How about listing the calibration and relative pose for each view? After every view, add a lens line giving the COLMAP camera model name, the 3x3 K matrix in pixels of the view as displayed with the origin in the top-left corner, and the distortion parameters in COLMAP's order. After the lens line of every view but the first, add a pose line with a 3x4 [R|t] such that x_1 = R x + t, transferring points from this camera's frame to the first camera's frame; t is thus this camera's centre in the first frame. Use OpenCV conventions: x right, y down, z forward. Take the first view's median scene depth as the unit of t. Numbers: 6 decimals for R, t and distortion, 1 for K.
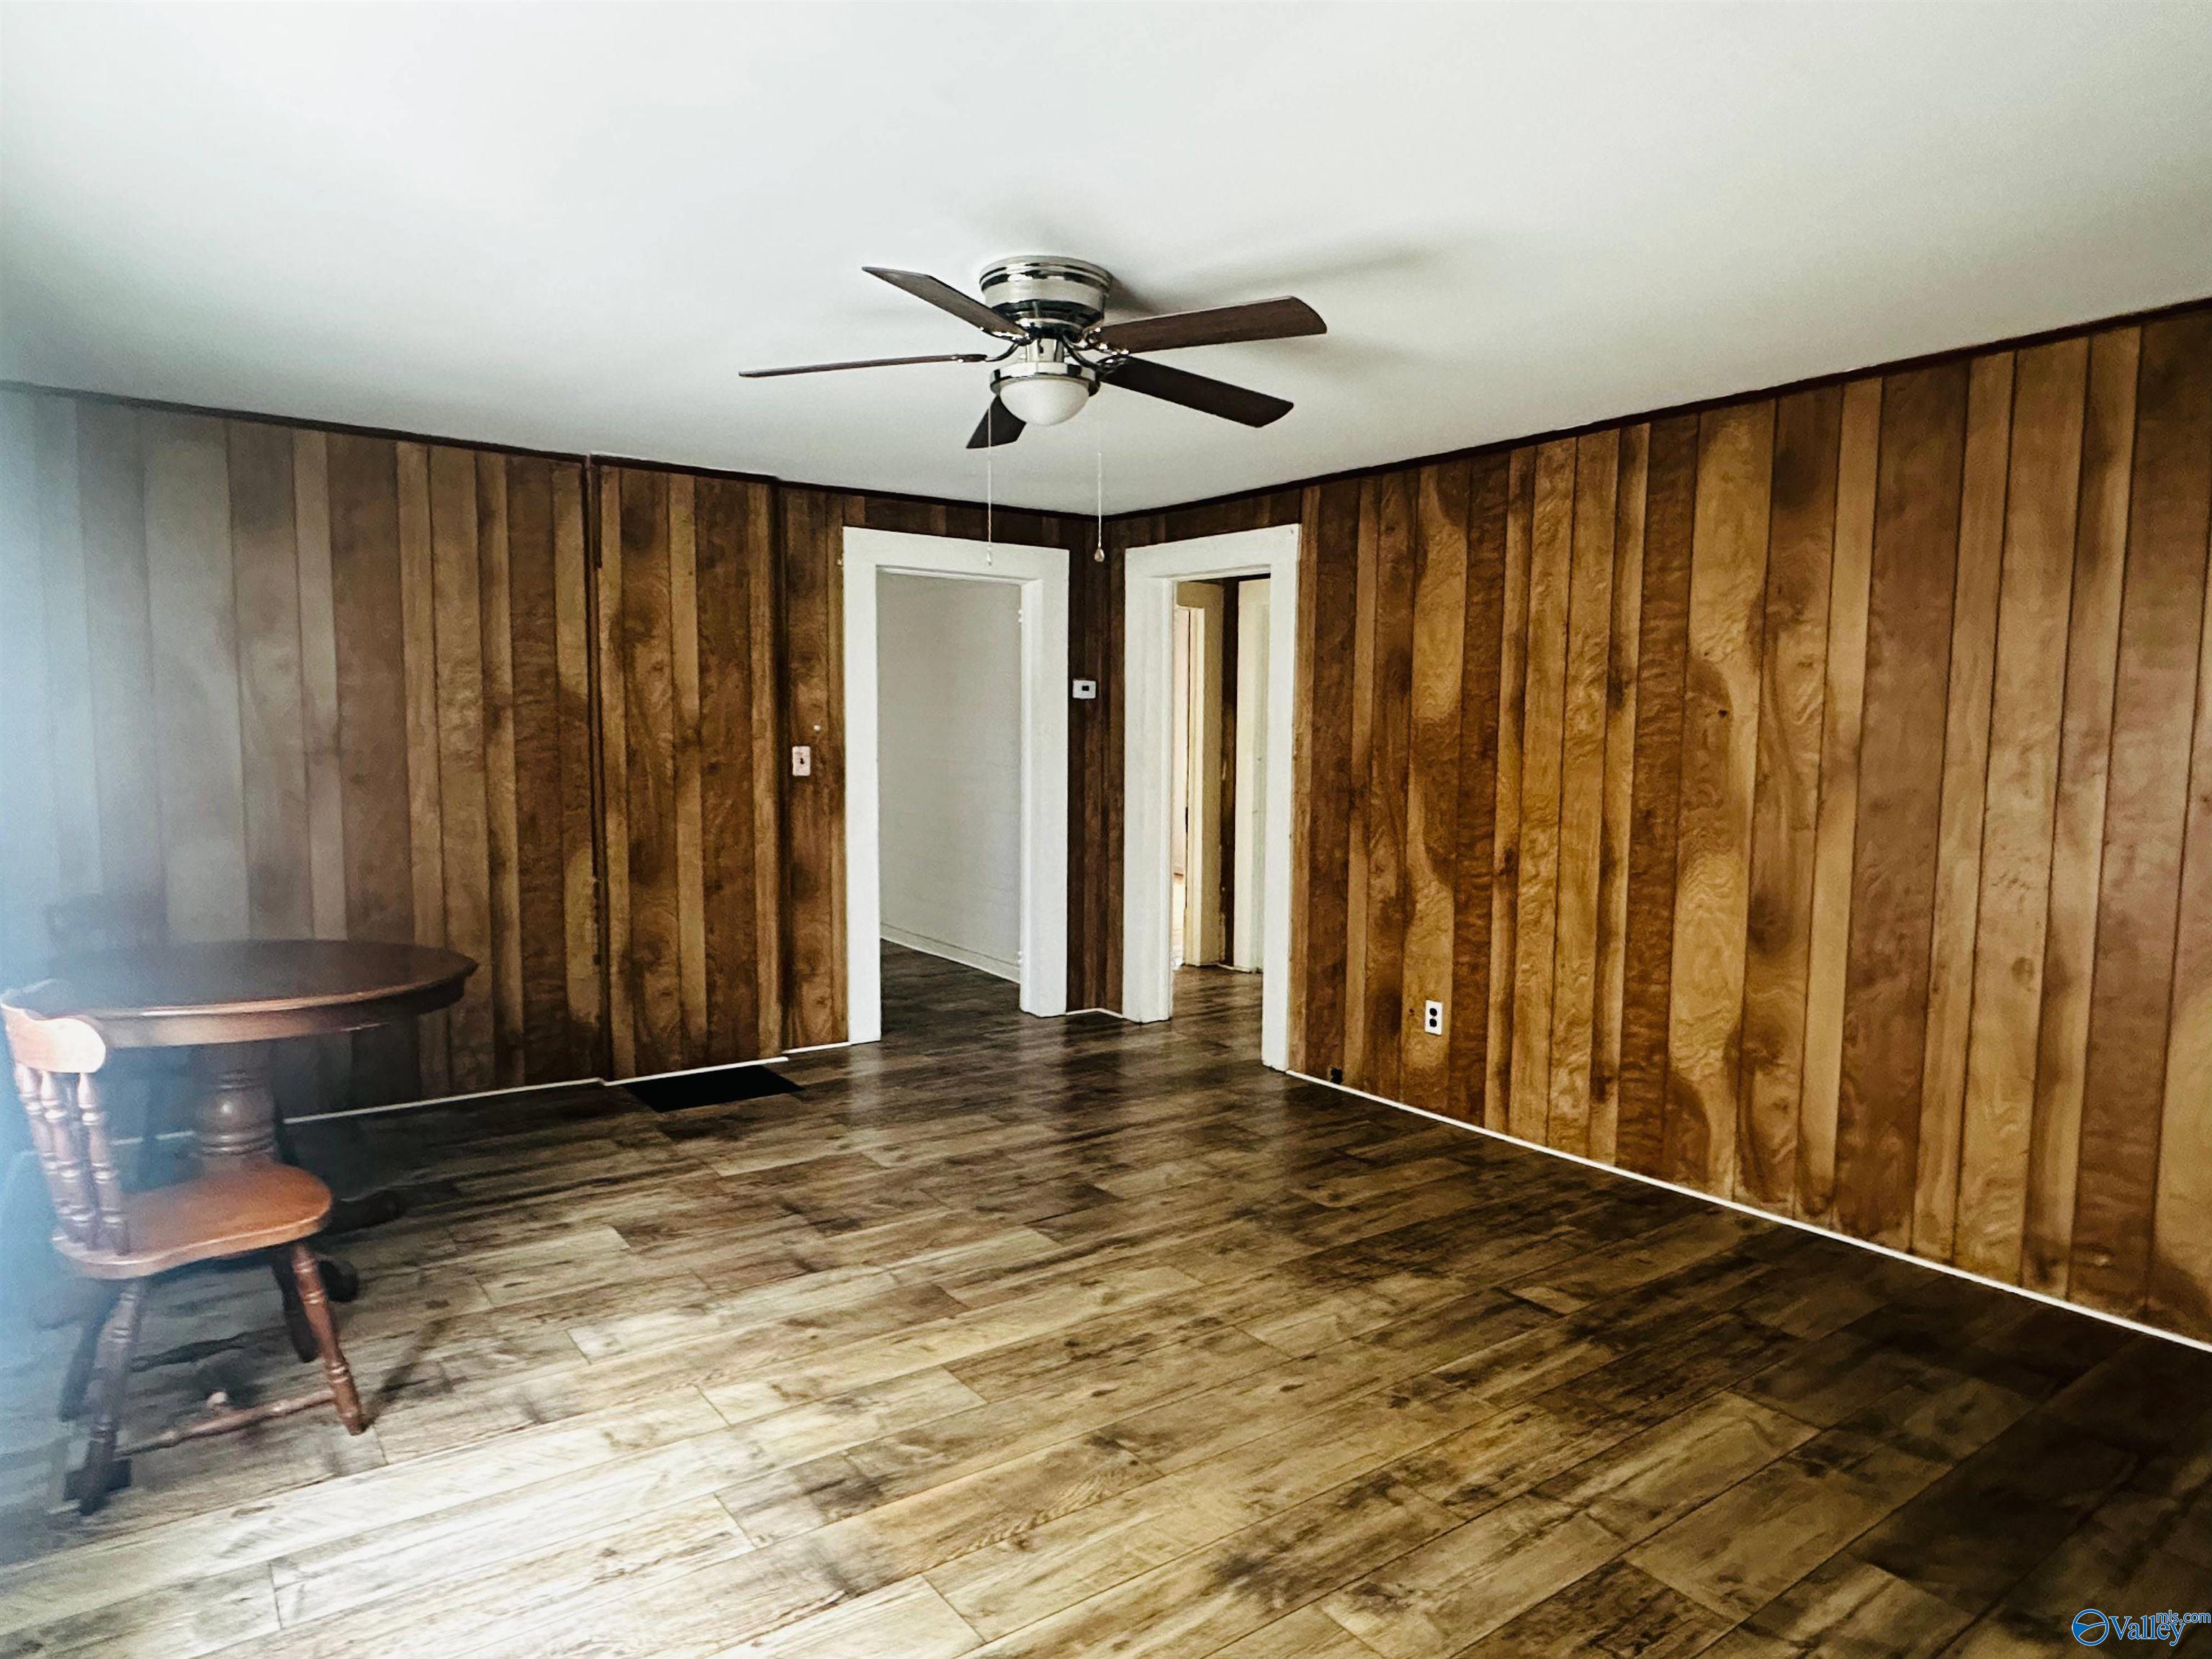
lens RADIAL K [[1336.4, 0, 1109.6], [0, 1336.4, 853.9], [0, 0, 1]] dist [0.000204, 0.000404]
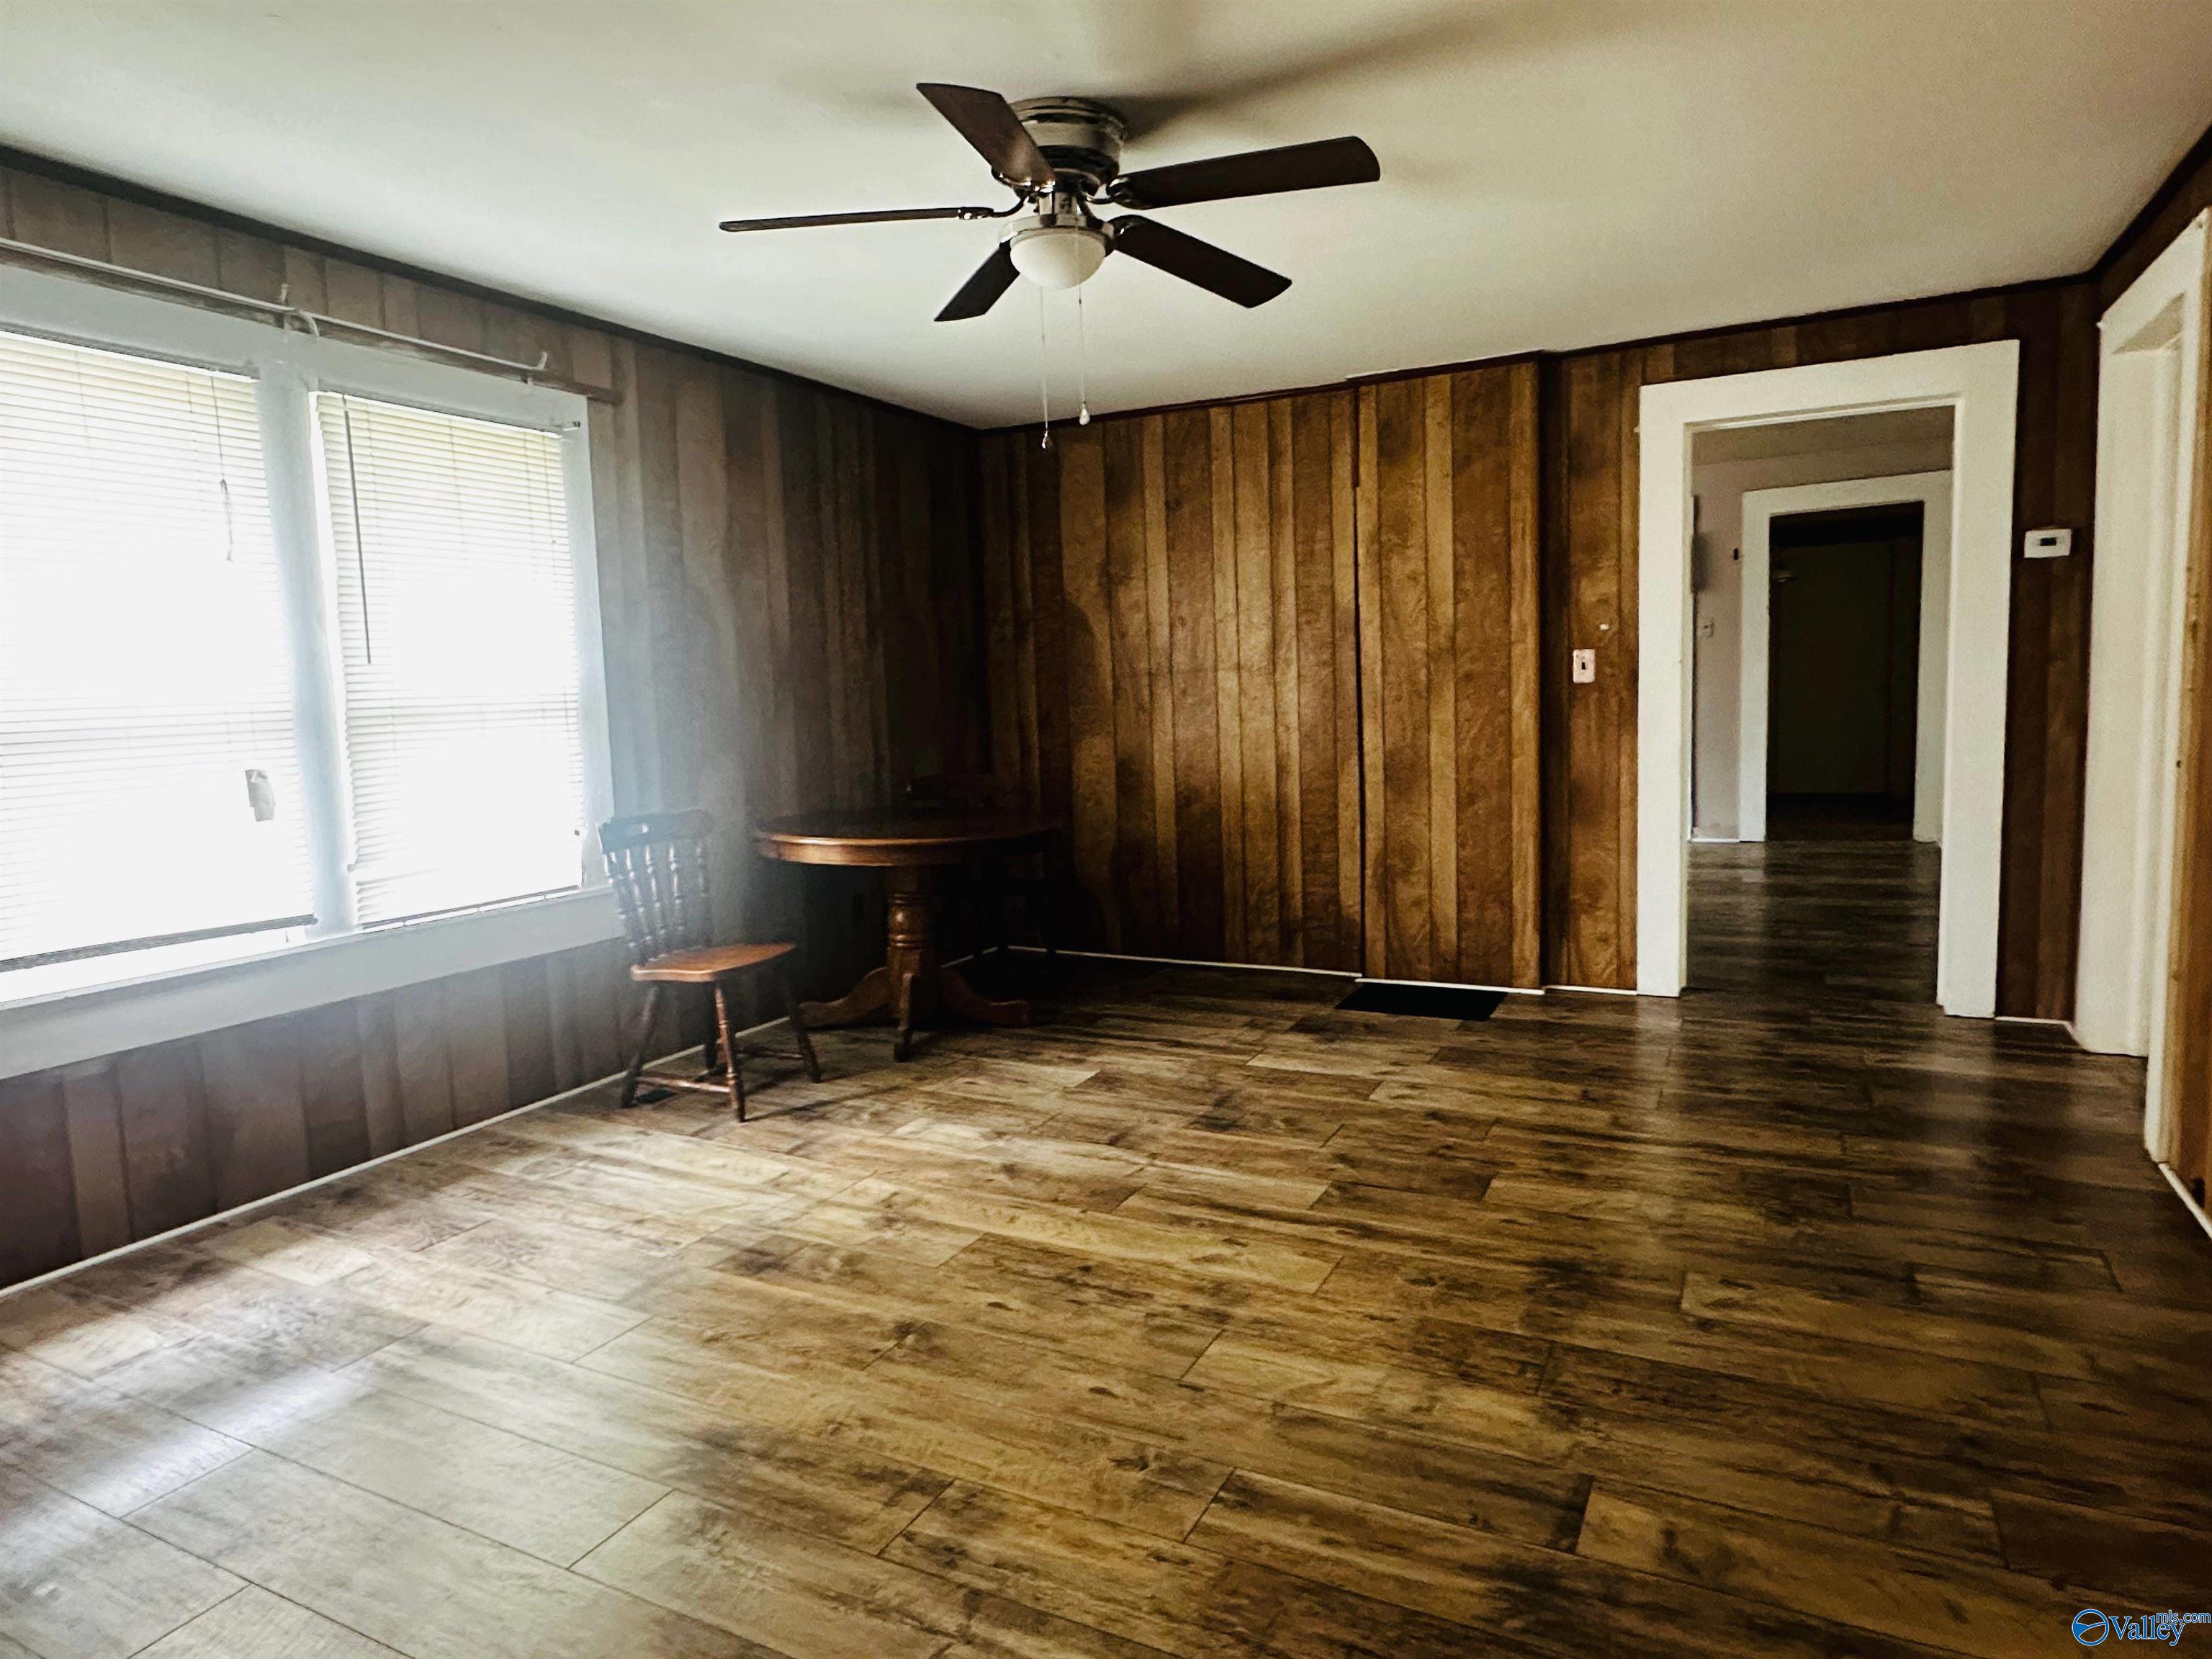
lens RADIAL K [[1333.6, 0, 1103.6], [0, 1333.6, 849.2], [0, 0, 1]] dist [-0.003843, 0.000031]
pose [[0.448730, 0.082966, -0.889808, 0.578971], [-0.041167, 0.996543, 0.072157, 0.001602], [0.892719, 0.004252, 0.450594, 0.427277]]
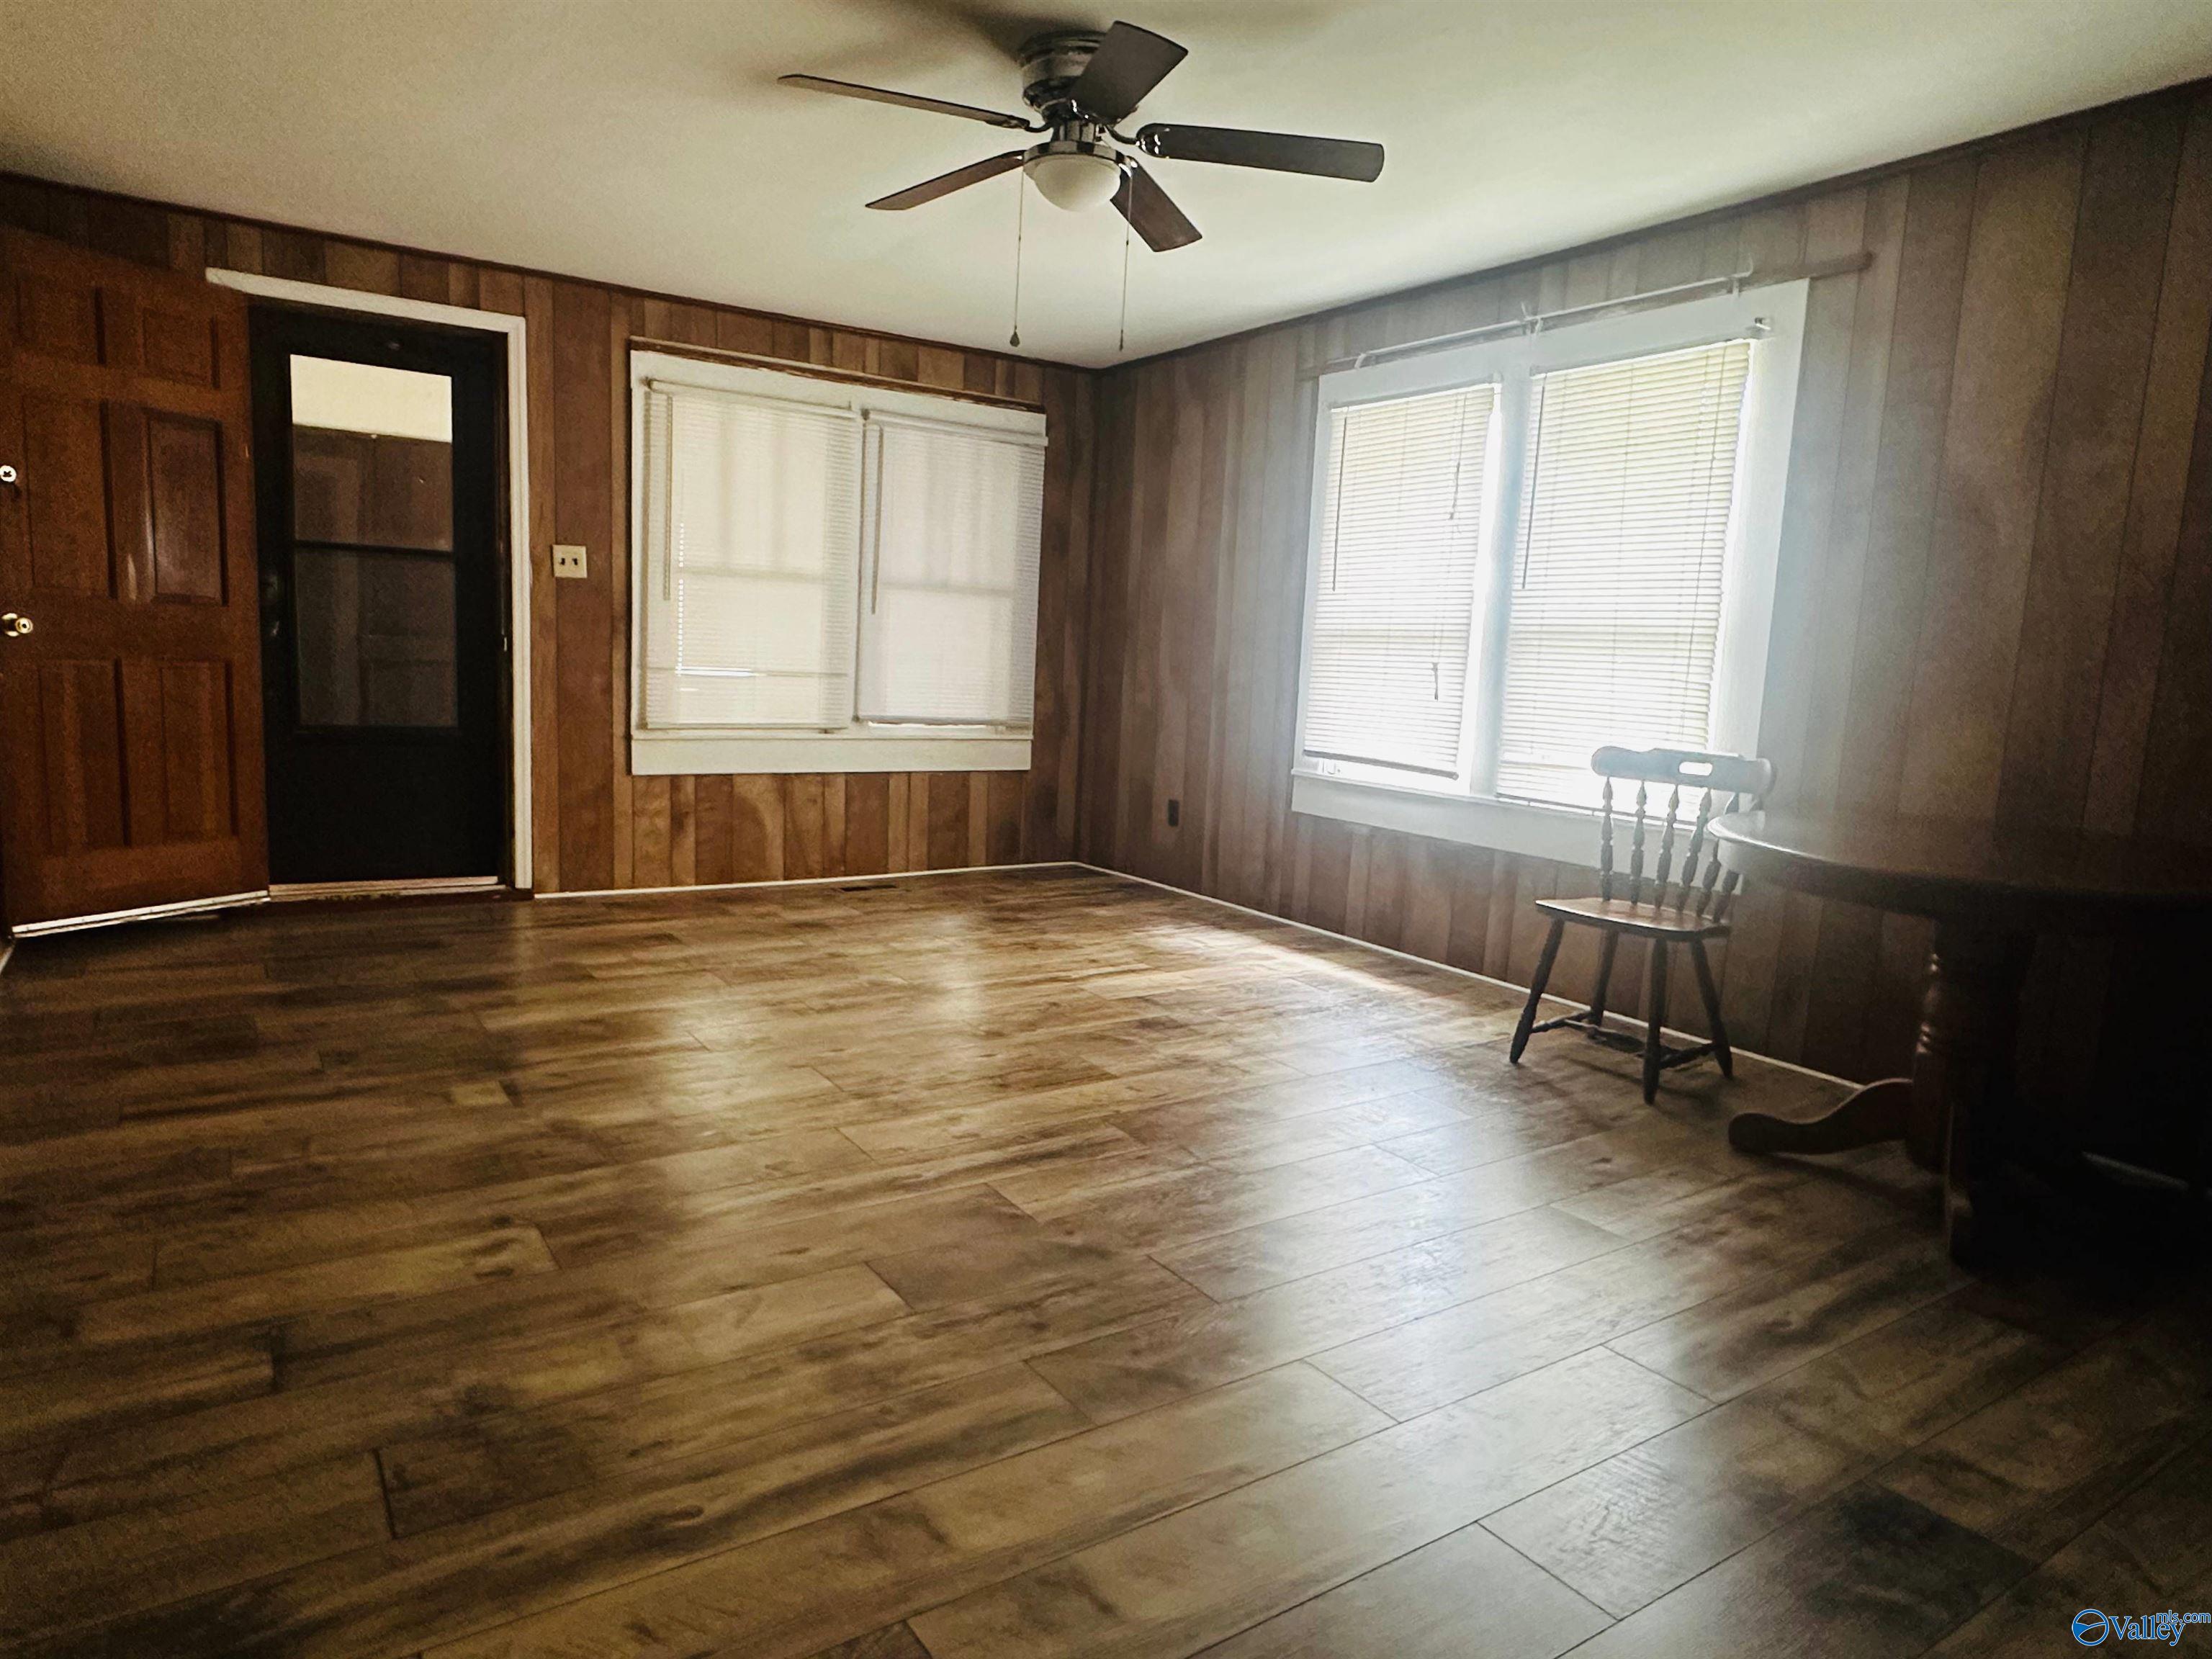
lens RADIAL K [[1333.6, 0, 1103.6], [0, 1333.6, 849.2], [0, 0, 1]] dist [-0.003843, 0.000031]
pose [[-0.996876, -0.069392, 0.037718, -0.100868], [-0.058995, 0.971746, 0.228539, -0.056400], [-0.052511, 0.225600, -0.972804, 1.474429]]
